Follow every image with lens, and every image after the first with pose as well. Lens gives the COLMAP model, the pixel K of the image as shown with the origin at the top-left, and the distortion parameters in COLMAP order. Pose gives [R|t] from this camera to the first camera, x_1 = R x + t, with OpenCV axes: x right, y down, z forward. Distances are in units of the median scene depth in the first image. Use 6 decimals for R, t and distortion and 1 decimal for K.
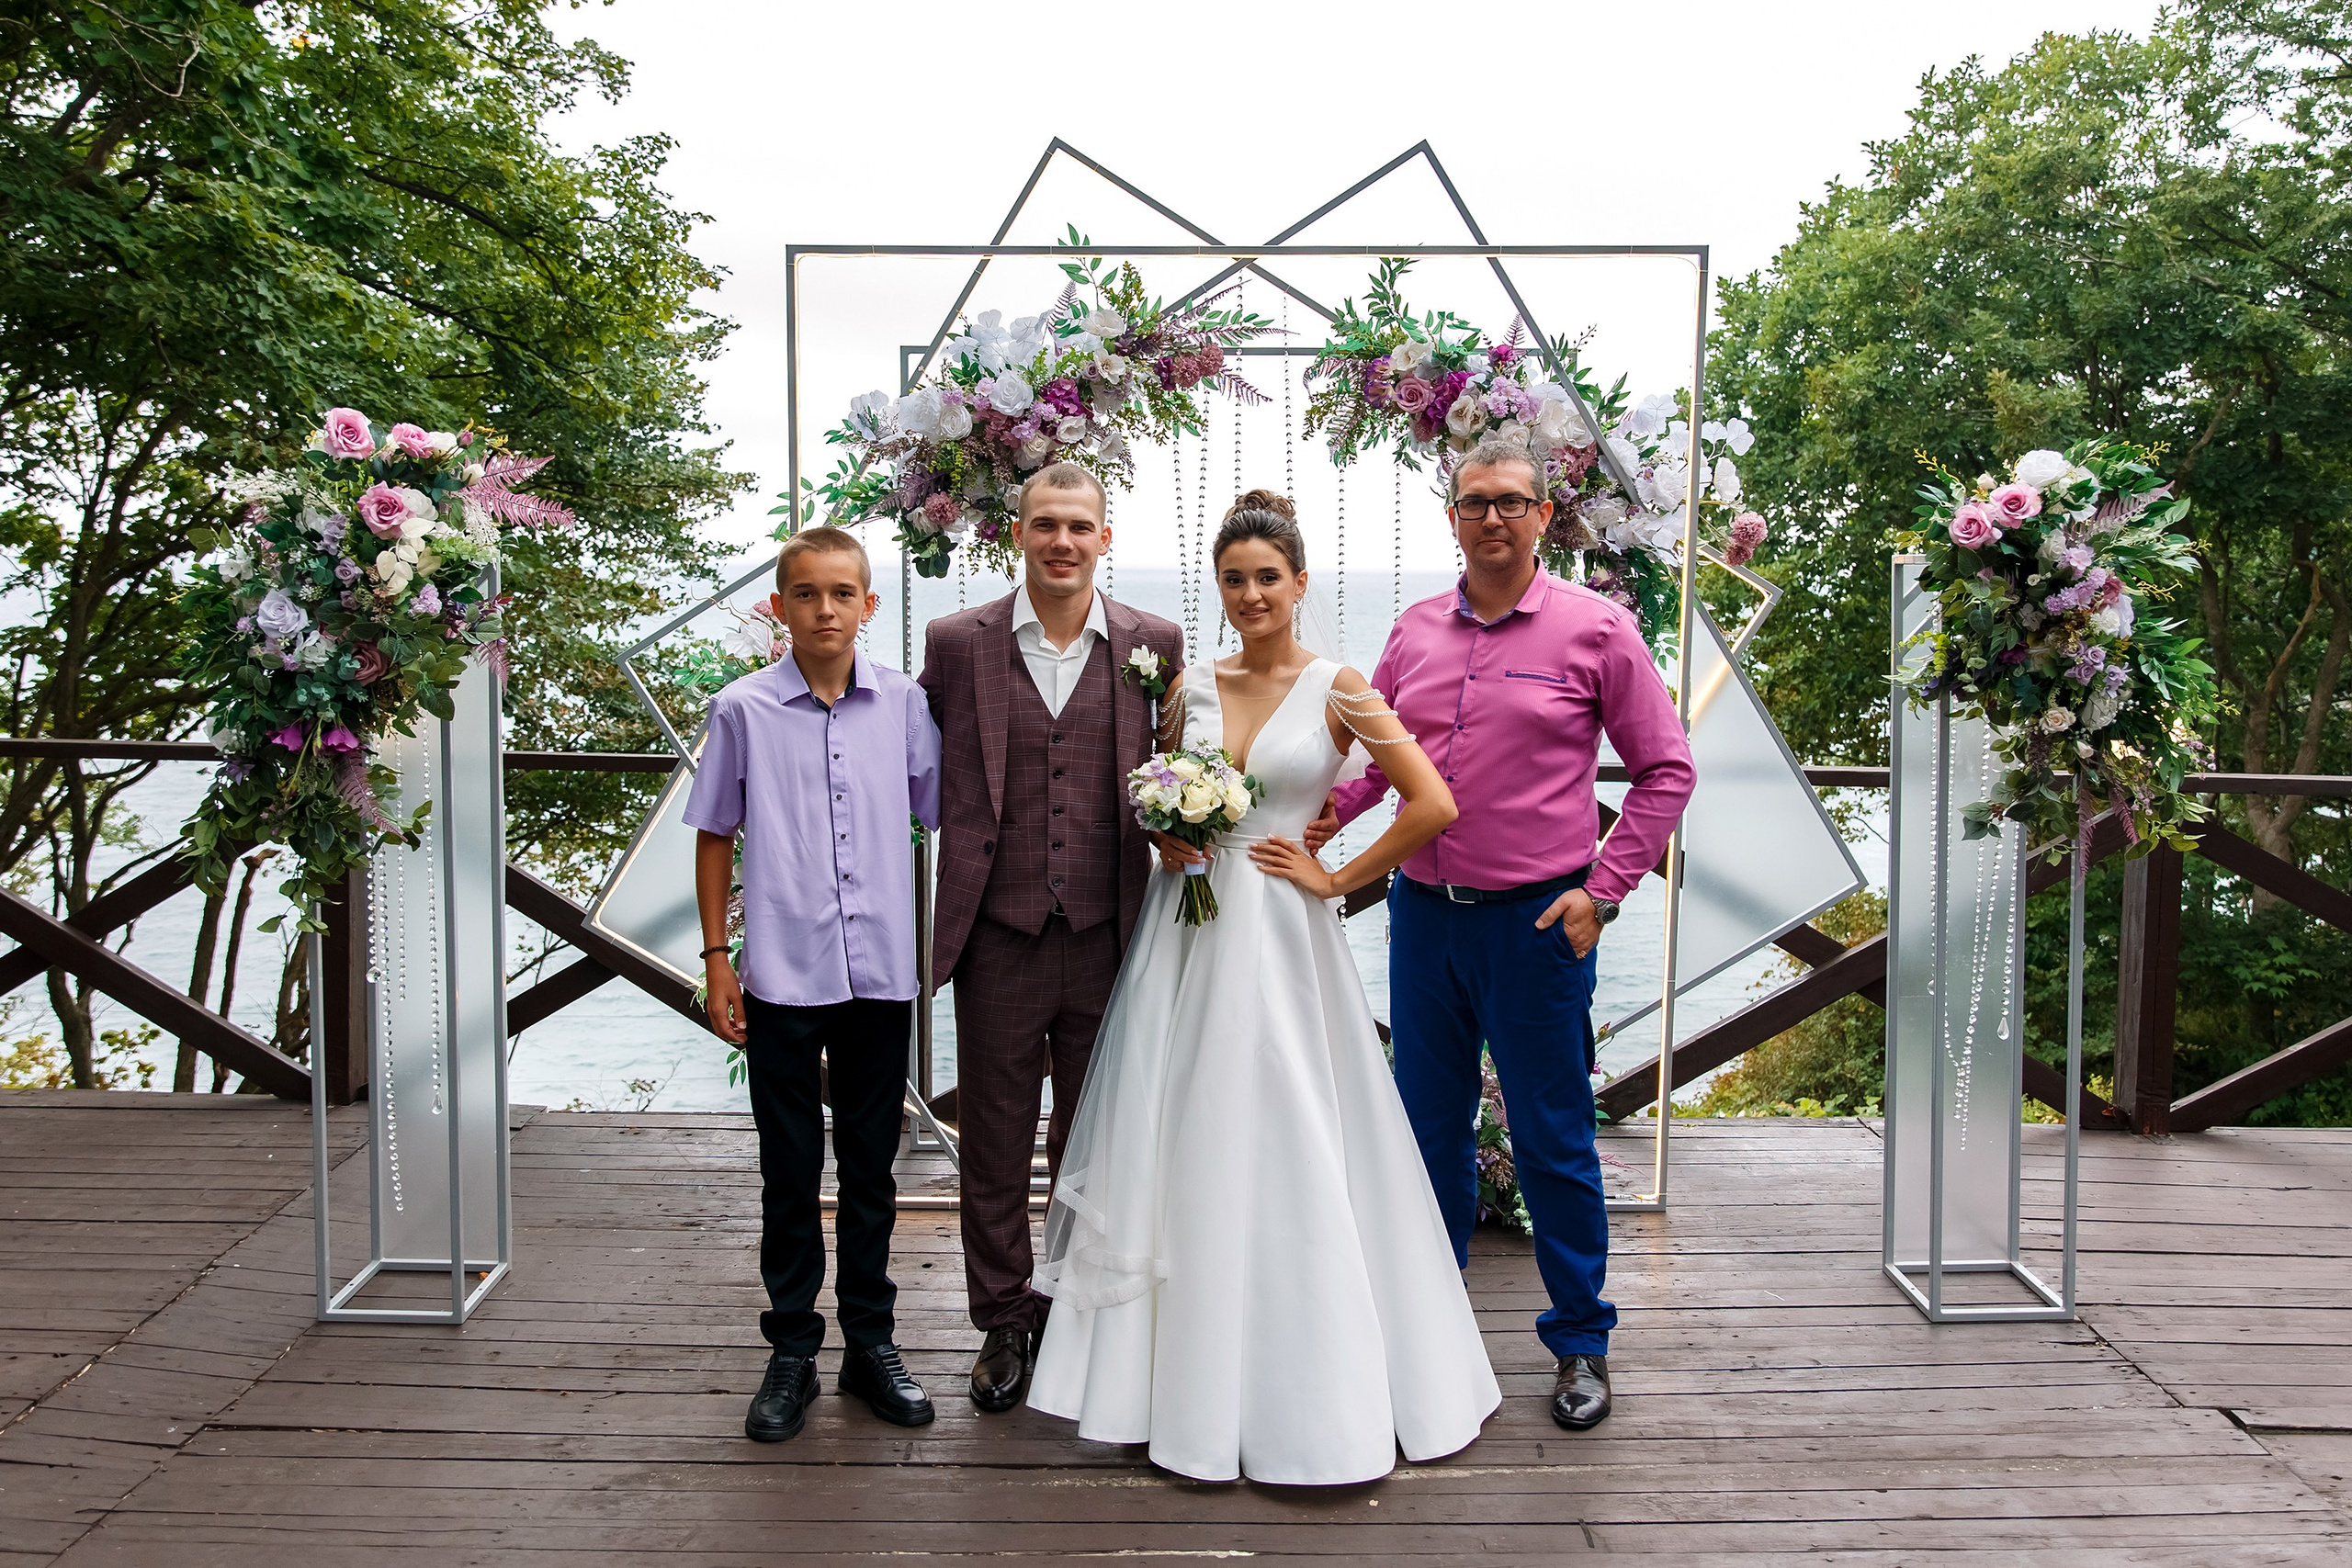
lens RADIAL K [[1969.3, 0, 1185.7], [0, 1969.3, 713.0], [0, 0, 1]] dist [-0.002576, -0.000352]
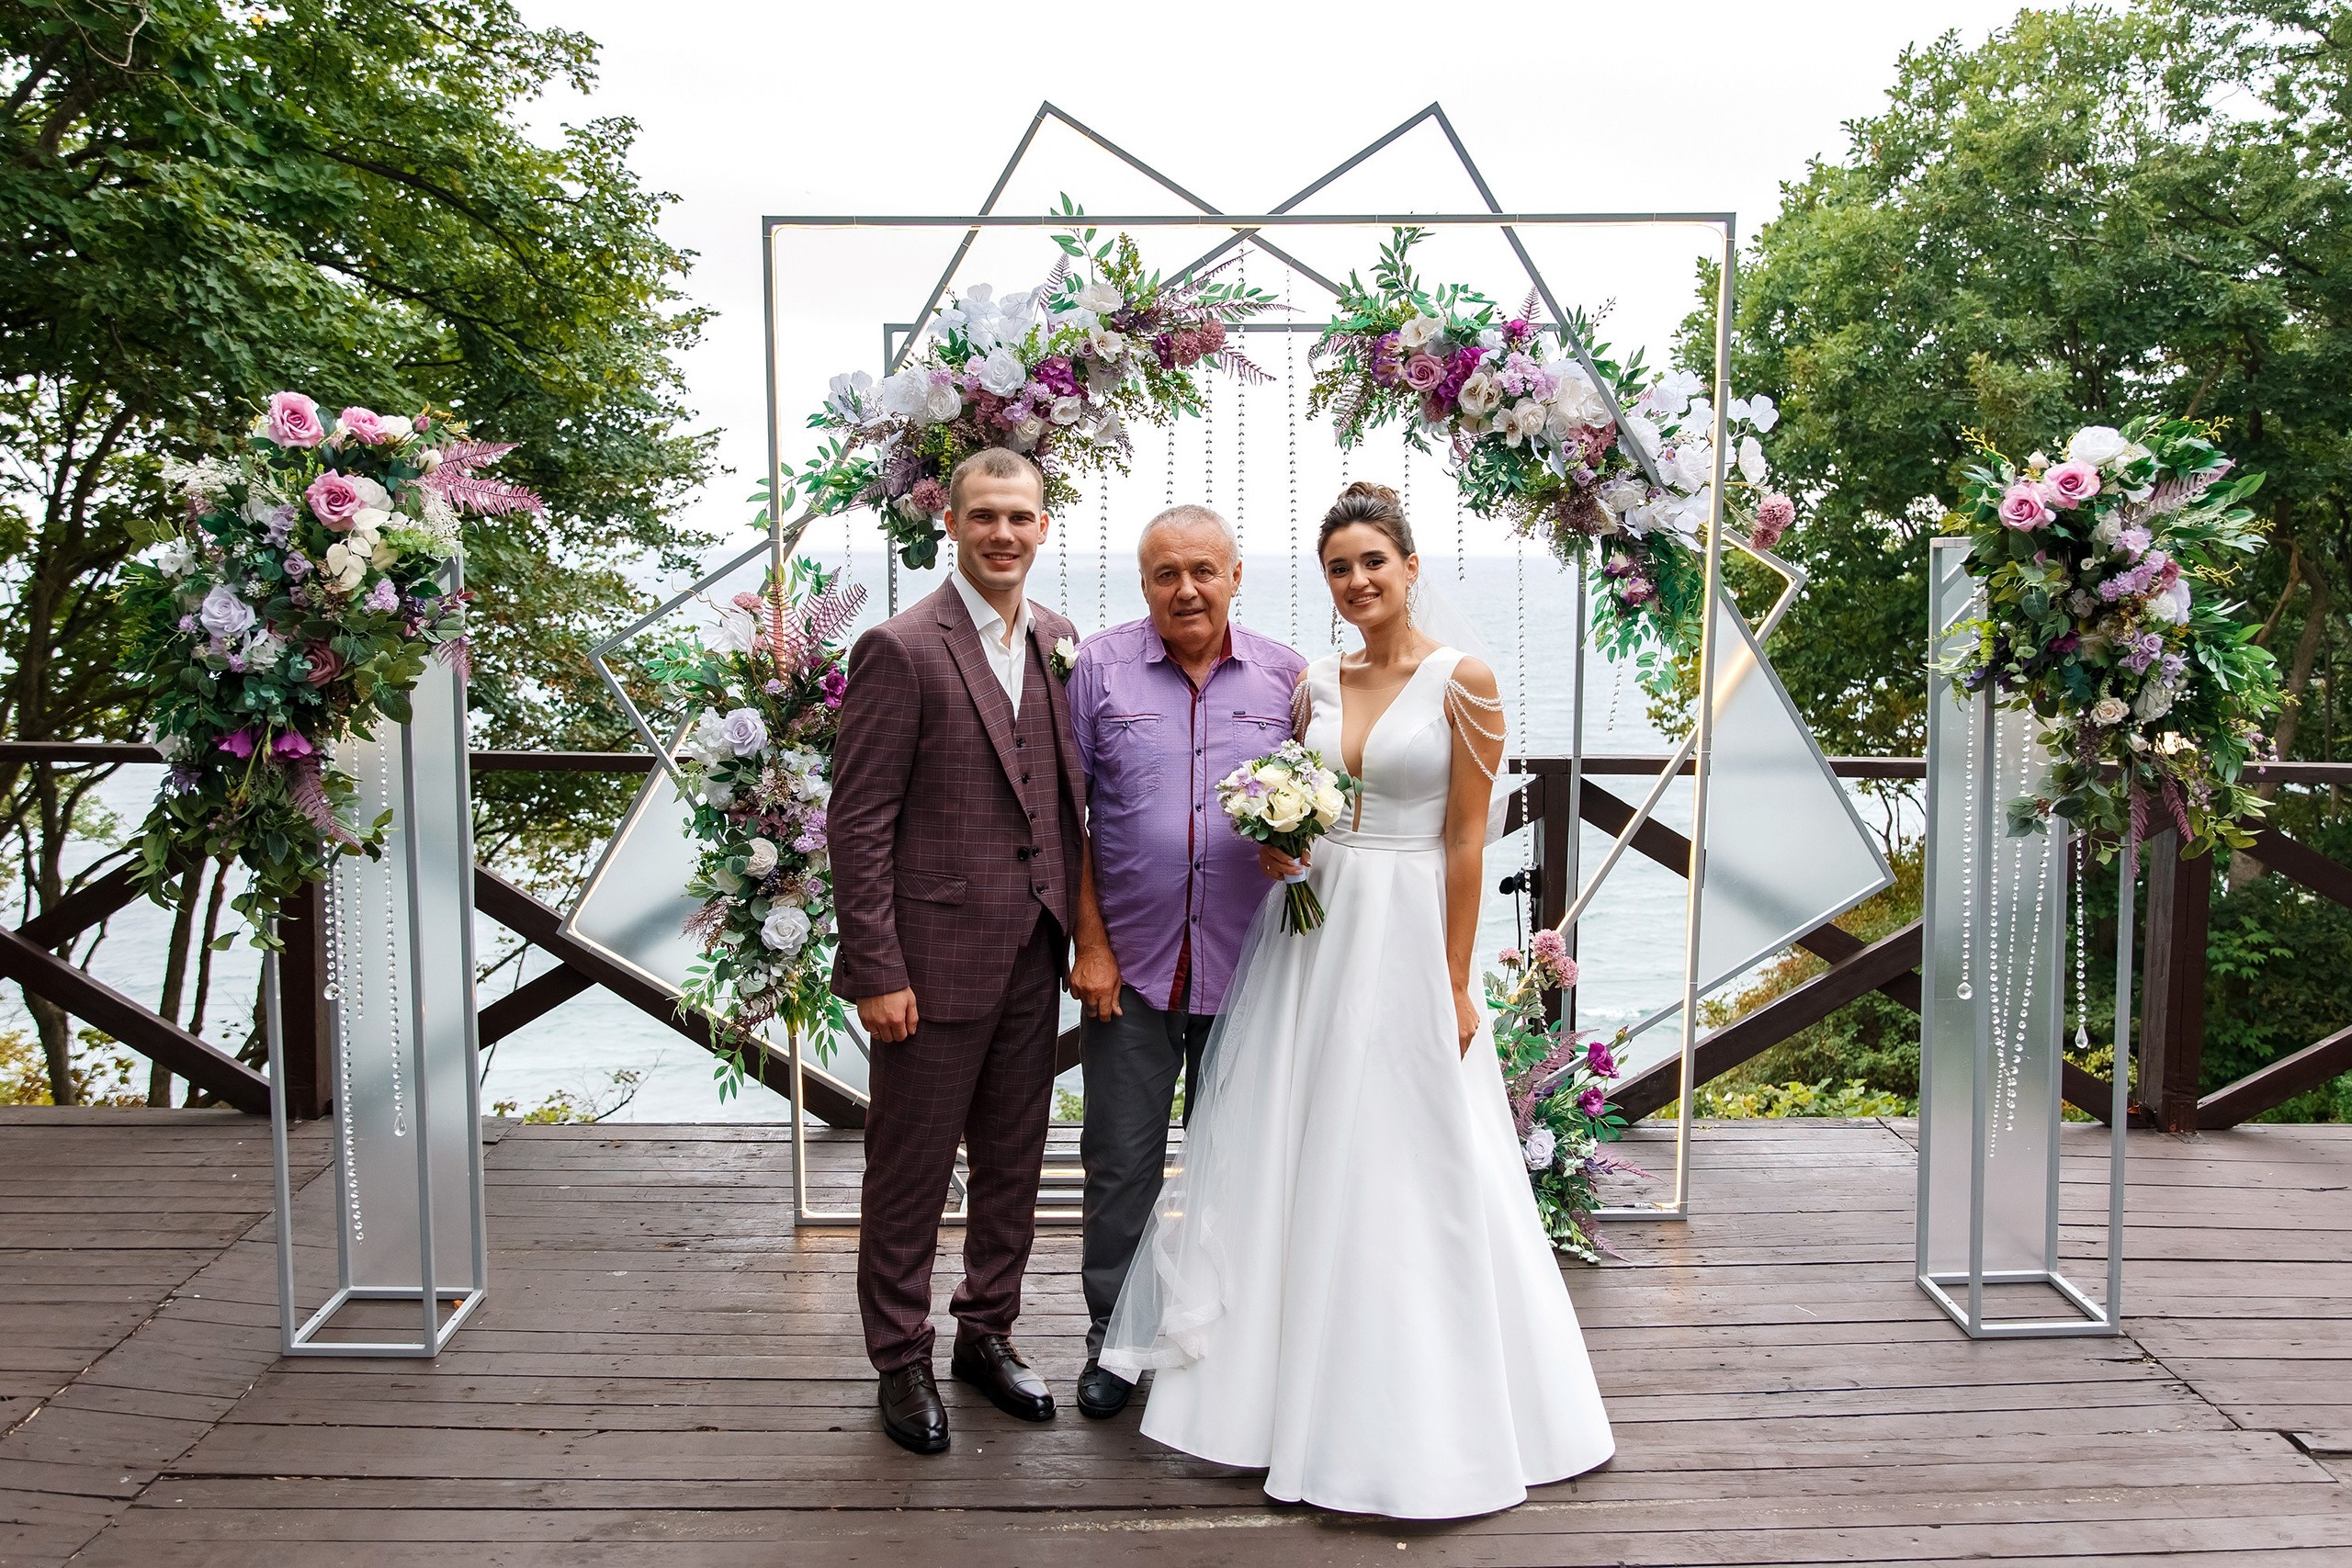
lens RADIAL K [[1944.1, 0, 1184.1], [0, 1944.1, 747.2], [0, 0, 1]] dist [0.004128, -0.008352]
pose [[0.999906, -0.006955, 0.011849, -0.013274], [0.006638, 0.999624, 0.026603, -0.006293], [-0.012029, -0.026522, 0.999576, 0.057621]]
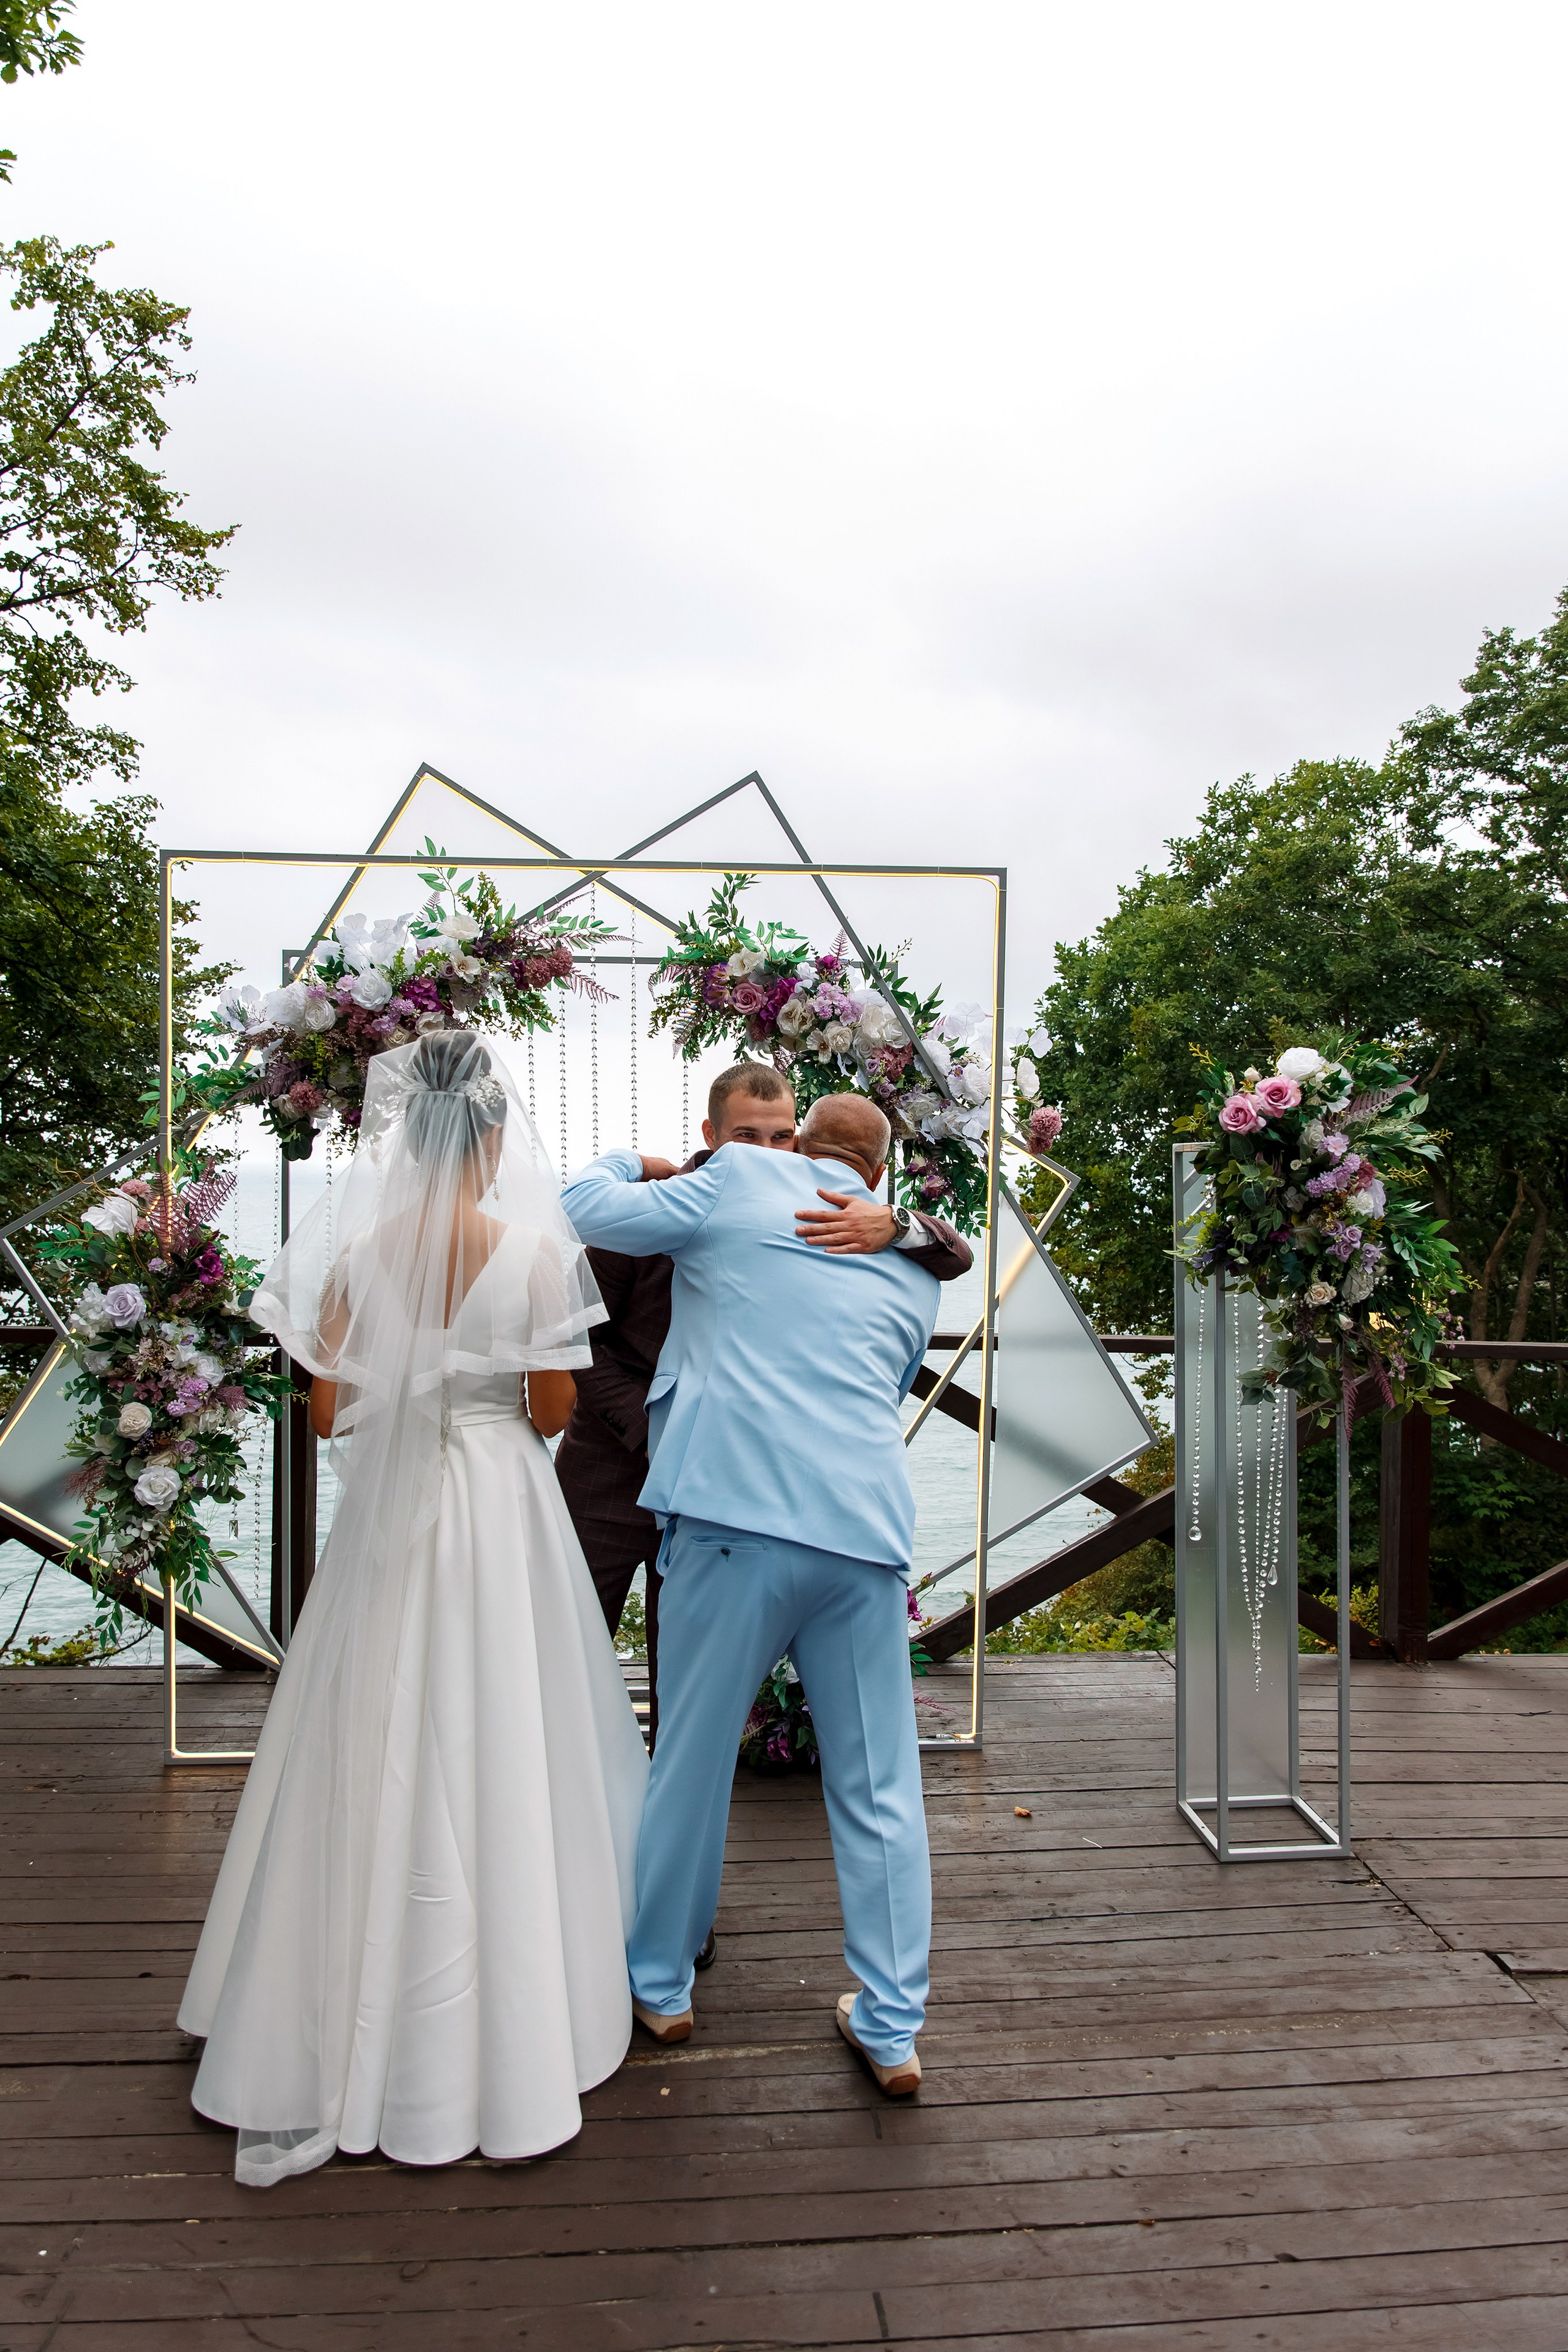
lens RADIAL K [[1559.4, 0, 775.0], [0, 1559.4, 1171.6], [0, 0, 1]] dist [0.000698, -0.004765]
pose [[0.996991, 0.006619, 0.077240, 0.065728], [-0.000796, 0.997170, -0.075173, 0.001056], [-0.077519, 0.074886, 0.994175, 0.140601]]
